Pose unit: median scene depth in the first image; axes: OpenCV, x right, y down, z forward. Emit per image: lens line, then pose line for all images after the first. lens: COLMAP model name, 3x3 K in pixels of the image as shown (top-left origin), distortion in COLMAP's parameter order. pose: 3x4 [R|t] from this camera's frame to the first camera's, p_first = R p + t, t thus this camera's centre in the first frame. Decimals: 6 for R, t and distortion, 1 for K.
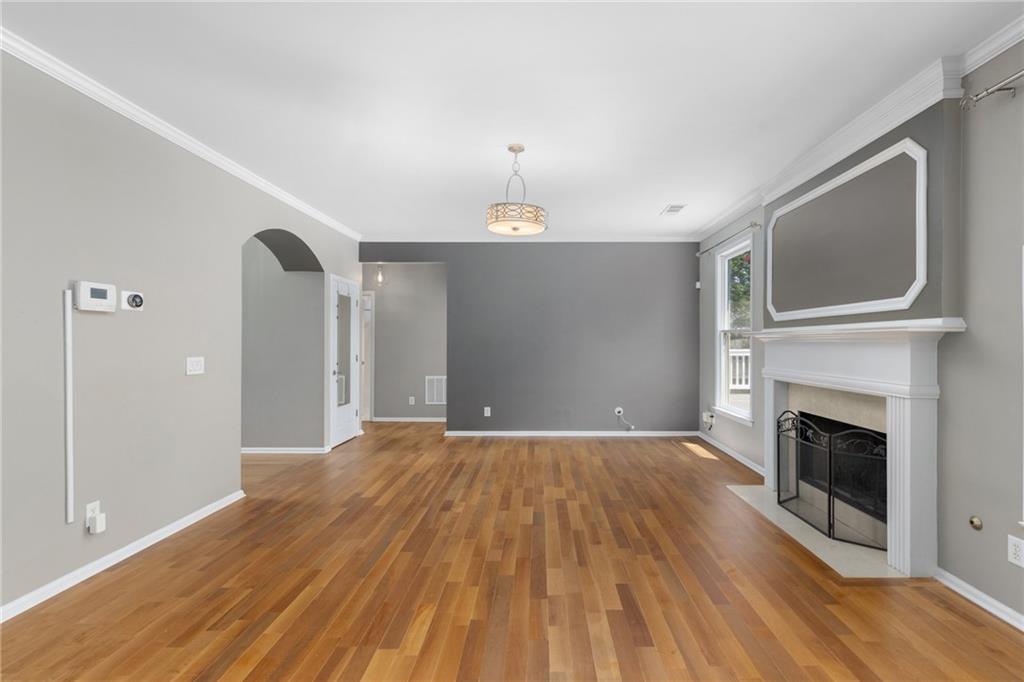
lens RADIAL K [[476.7, 0, 536.4], [0, 476.7, 339.7], [0, 0, 1]] dist [0.003473, 0.000465]
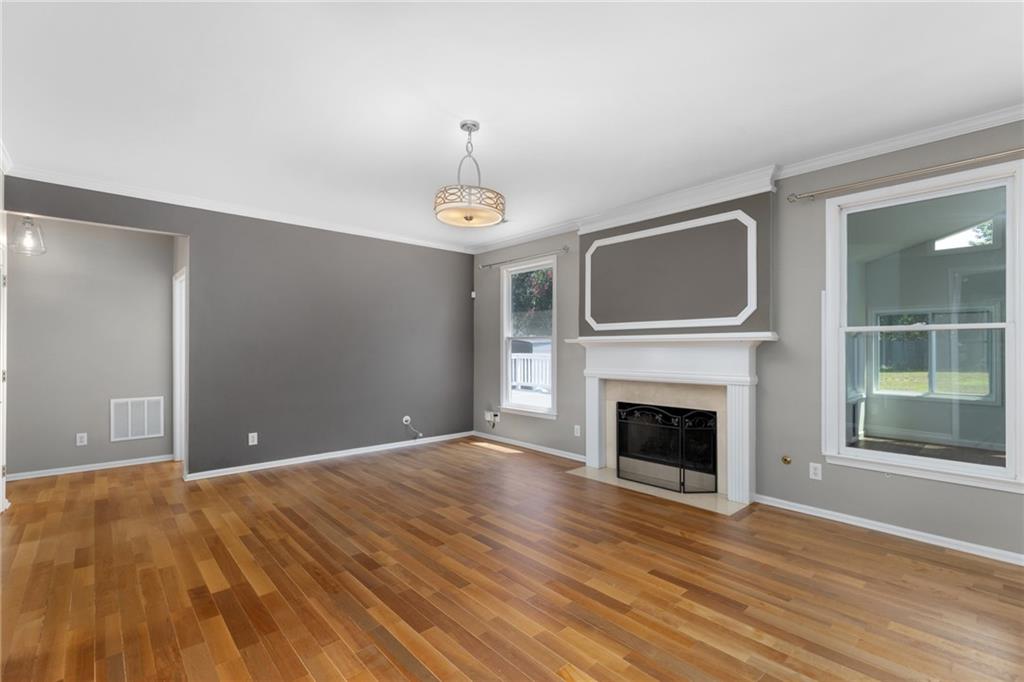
lens RADIAL K [[464.3, 0, 509.2], [0, 464.3, 345.3], [0, 0, 1]] dist [0.003677, 0.000390]
pose [[0.740958, 0.003479, 0.671543, -0.560562], [-0.002859, 0.999994, -0.002027, 0.002540], [-0.671546, -0.000418, 0.740963, 0.318273]]
